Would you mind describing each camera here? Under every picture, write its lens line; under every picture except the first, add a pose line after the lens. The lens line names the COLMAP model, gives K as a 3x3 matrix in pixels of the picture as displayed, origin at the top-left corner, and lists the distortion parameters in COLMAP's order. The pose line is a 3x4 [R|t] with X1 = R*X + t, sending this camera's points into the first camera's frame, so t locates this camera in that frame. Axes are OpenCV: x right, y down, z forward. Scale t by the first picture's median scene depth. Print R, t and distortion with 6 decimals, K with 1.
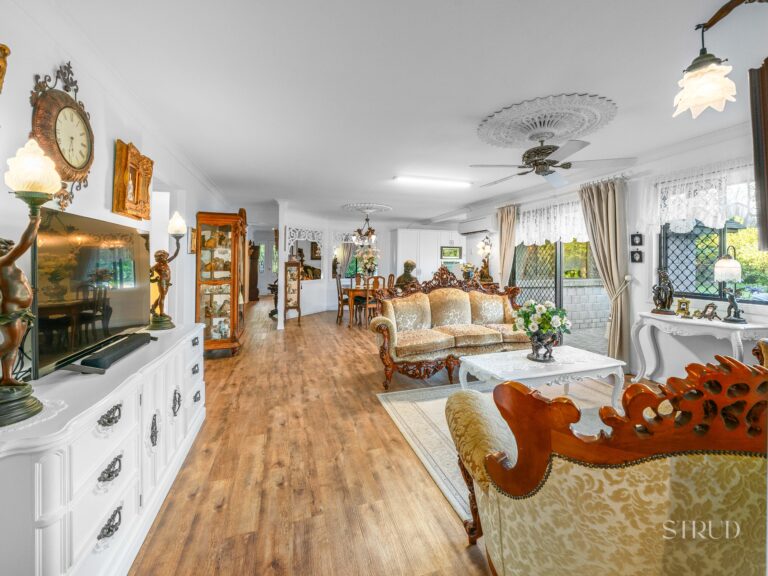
lens RADIAL K [[318.4, 0, 412.6], [0, 318.4, 261.4], [0, 0, 1]] dist [-0.003256, -0.000377]
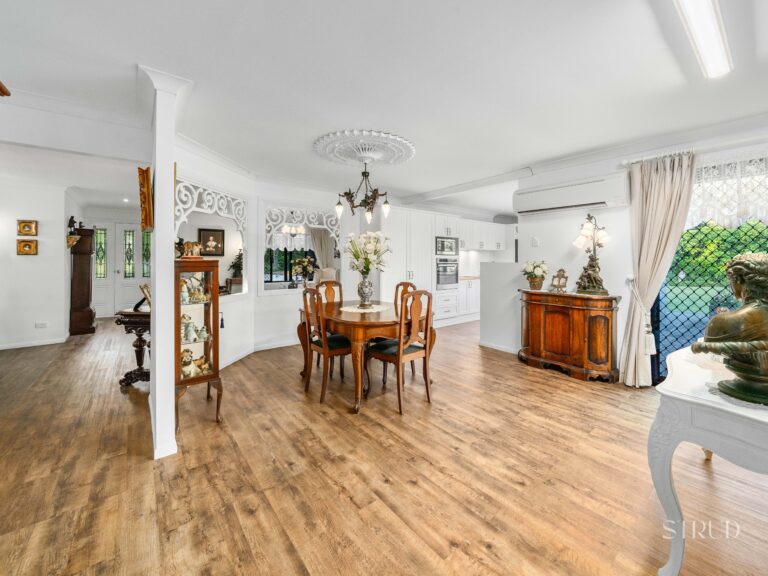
lens RADIAL K [[318.4, 0, 412.6], [0, 318.4, 261.4], [0, 0, 1]] dist [-0.003256, -0.000377]
pose [[0.946689, -0.002641, 0.322138, -0.233099], [0.000248, 0.999972, 0.007469, 0.001364], [-0.322149, -0.006991, 0.946663, 0.506304]]
